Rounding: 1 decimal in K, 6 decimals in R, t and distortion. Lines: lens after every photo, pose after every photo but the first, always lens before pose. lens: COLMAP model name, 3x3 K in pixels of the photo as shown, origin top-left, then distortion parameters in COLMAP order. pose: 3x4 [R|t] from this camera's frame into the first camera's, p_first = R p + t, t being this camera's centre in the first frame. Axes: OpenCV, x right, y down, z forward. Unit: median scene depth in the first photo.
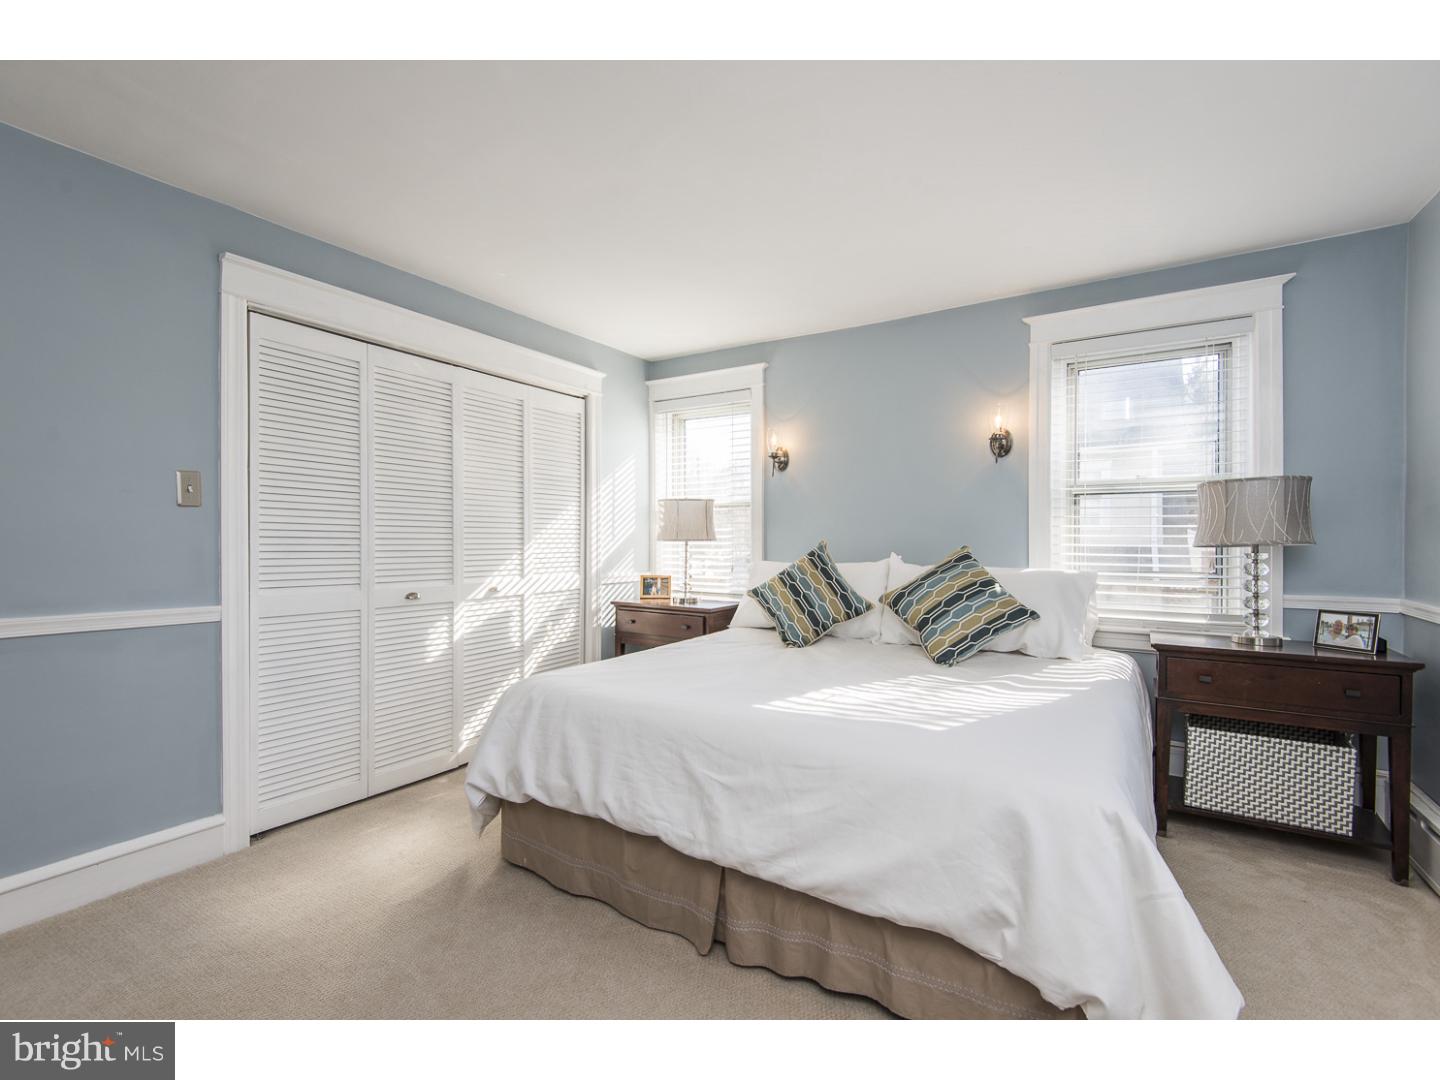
lens RADIAL K [[646.6, 0, 715.2], [0, 646.6, 538.2], [0, 0, 1]] dist [-0.010631, -0.000630]
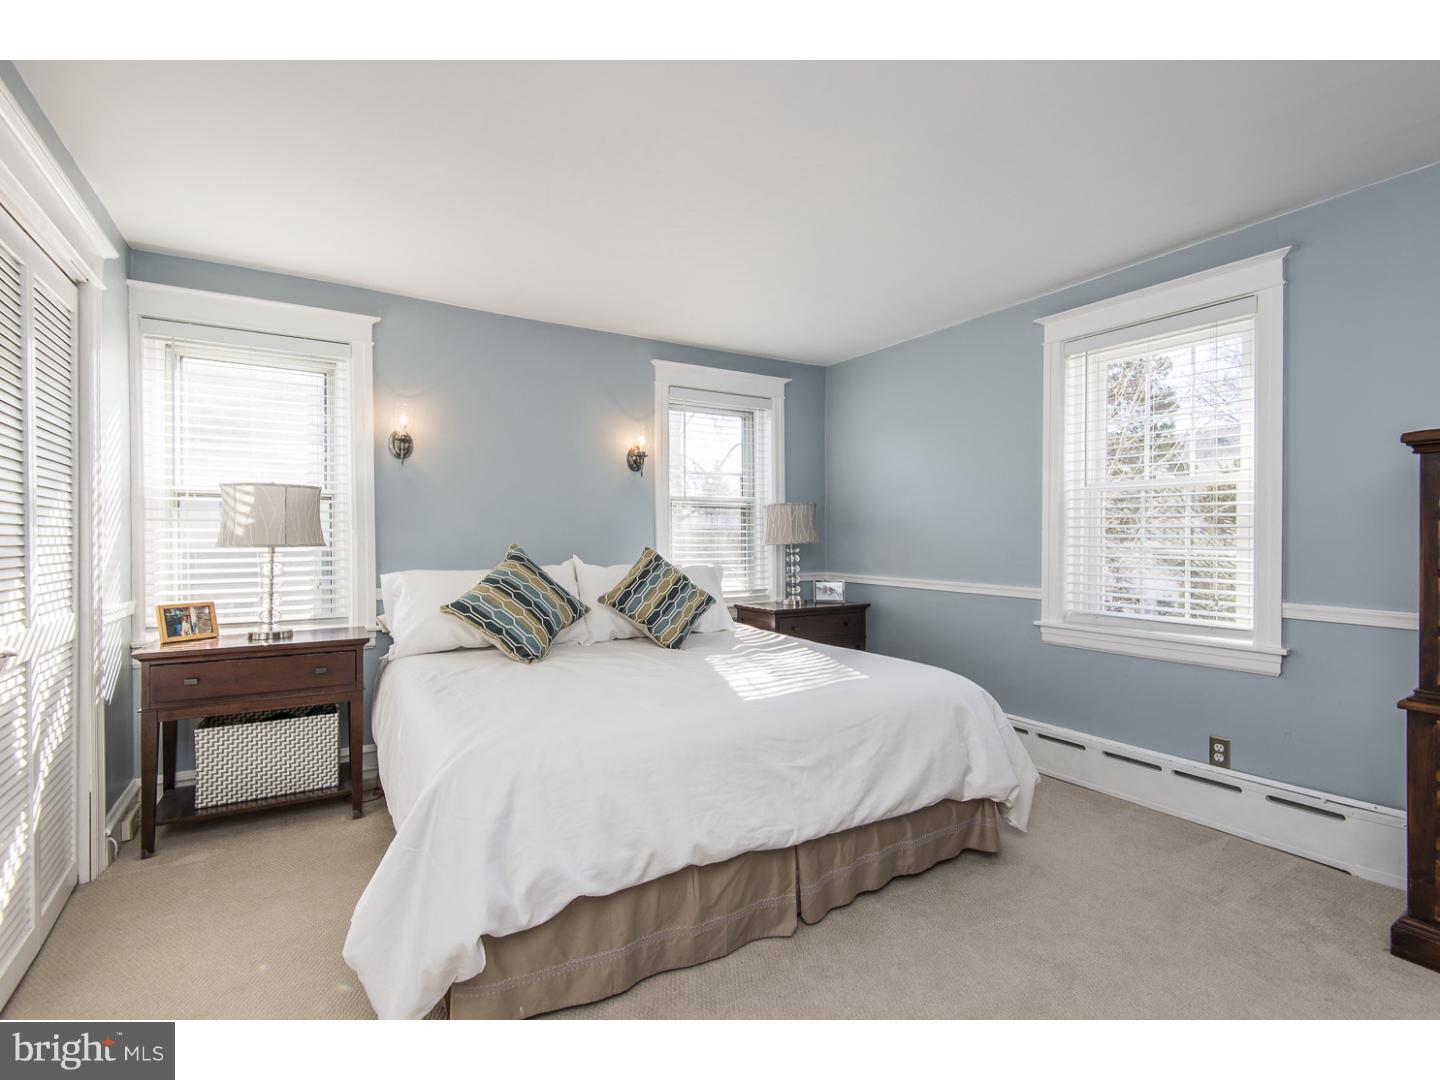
lens RADIAL K [[646.6, 0, 715.2], [0, 646.6, 538.2], [0, 0, 1]] dist [-0.010631, -0.000630]
pose [[0.428829, -0.002083, 0.903383, -0.559947], [0.004609, 0.999989, 0.000118, -0.003247], [-0.903374, 0.004113, 0.428834, 0.364603]]
